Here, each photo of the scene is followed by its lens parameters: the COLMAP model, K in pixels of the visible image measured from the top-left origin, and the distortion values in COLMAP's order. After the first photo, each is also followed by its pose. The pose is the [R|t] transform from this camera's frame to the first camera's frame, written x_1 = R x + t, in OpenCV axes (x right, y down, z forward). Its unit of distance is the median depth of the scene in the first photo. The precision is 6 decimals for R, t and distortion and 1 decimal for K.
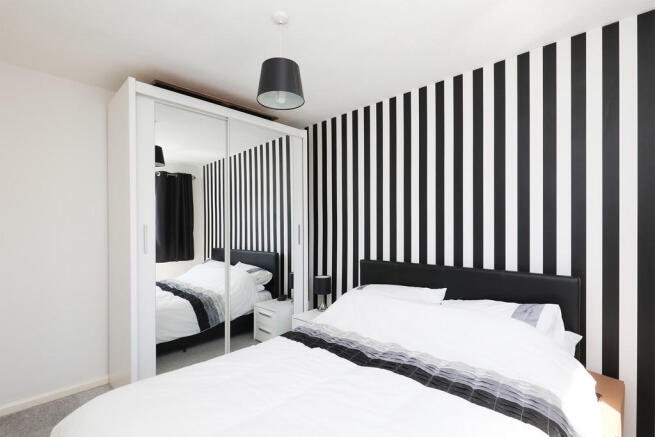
lens RADIAL K [[300.4, 0, 326.0], [0, 300.4, 222.1], [0, 0, 1]] dist [0.000554, 0.000018]
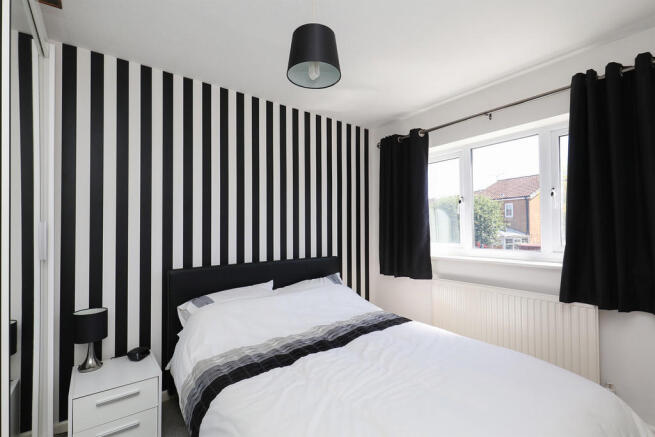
lens RADIAL K [[300.4, 0, 326.0], [0, 300.4, 222.1], [0, 0, 1]] dist [0.000554, 0.000018]
pose [[0.135166, 0.026178, 0.990477, -0.838664], [-0.022315, 0.999478, -0.023371, 0.017959], [-0.990572, -0.018943, 0.135680, 0.718060]]
